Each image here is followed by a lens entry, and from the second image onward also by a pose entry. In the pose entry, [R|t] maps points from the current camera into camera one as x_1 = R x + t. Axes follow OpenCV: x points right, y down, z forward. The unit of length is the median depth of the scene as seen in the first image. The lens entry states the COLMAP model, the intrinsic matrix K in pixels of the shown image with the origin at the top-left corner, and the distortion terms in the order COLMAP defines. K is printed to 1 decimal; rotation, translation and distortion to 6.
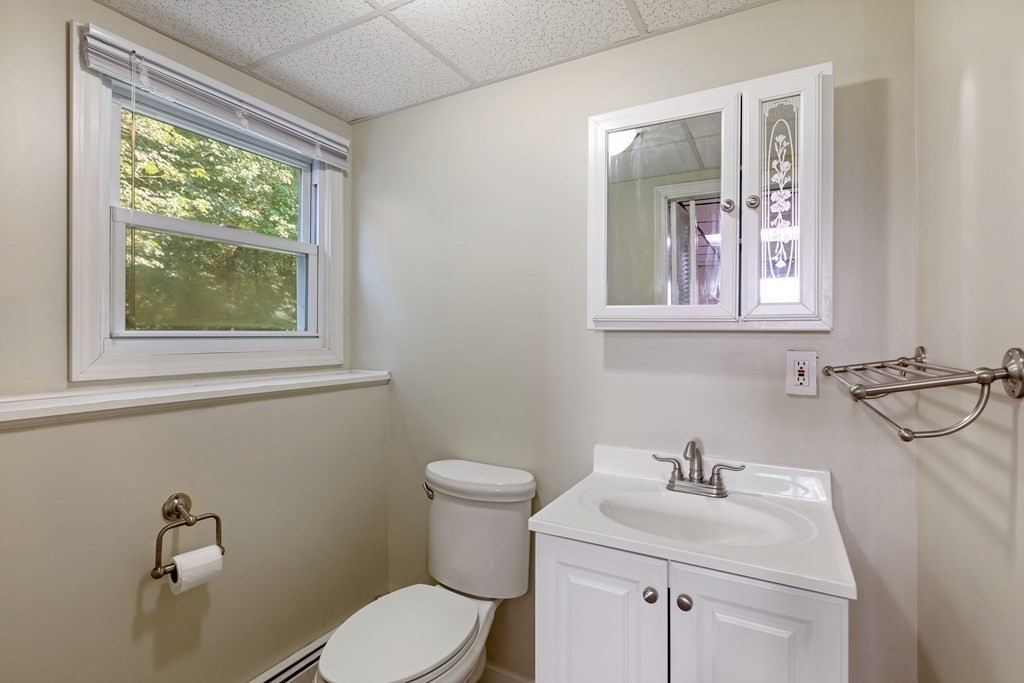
lens RADIAL K [[475.4, 0, 510.9], [0, 475.4, 340.3], [0, 0, 1]] dist [-0.009401, 0.001672]
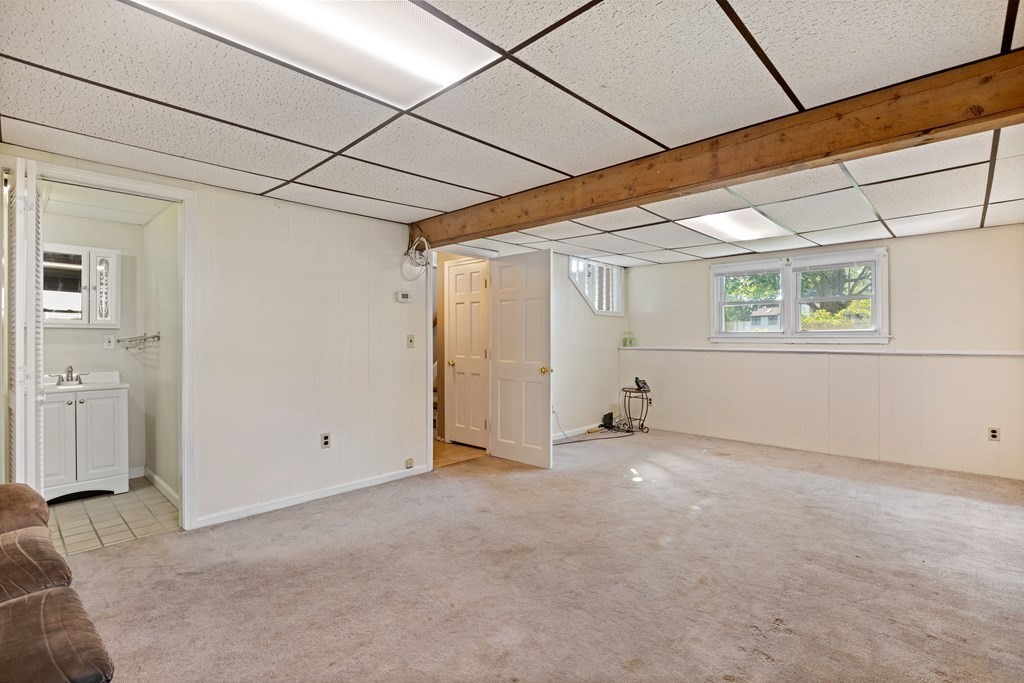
lens RADIAL K [[475.4, 0, 509.3], [0, 475.4, 338.2], [0, 0, 1]] dist [-0.009401, 0.001672]
pose [[0.244986, -0.003598, 0.969520, -1.876666], [0.002536, 0.999992, 0.003070, 0.044499], [-0.969523, 0.001706, 0.244994, -2.471480]]
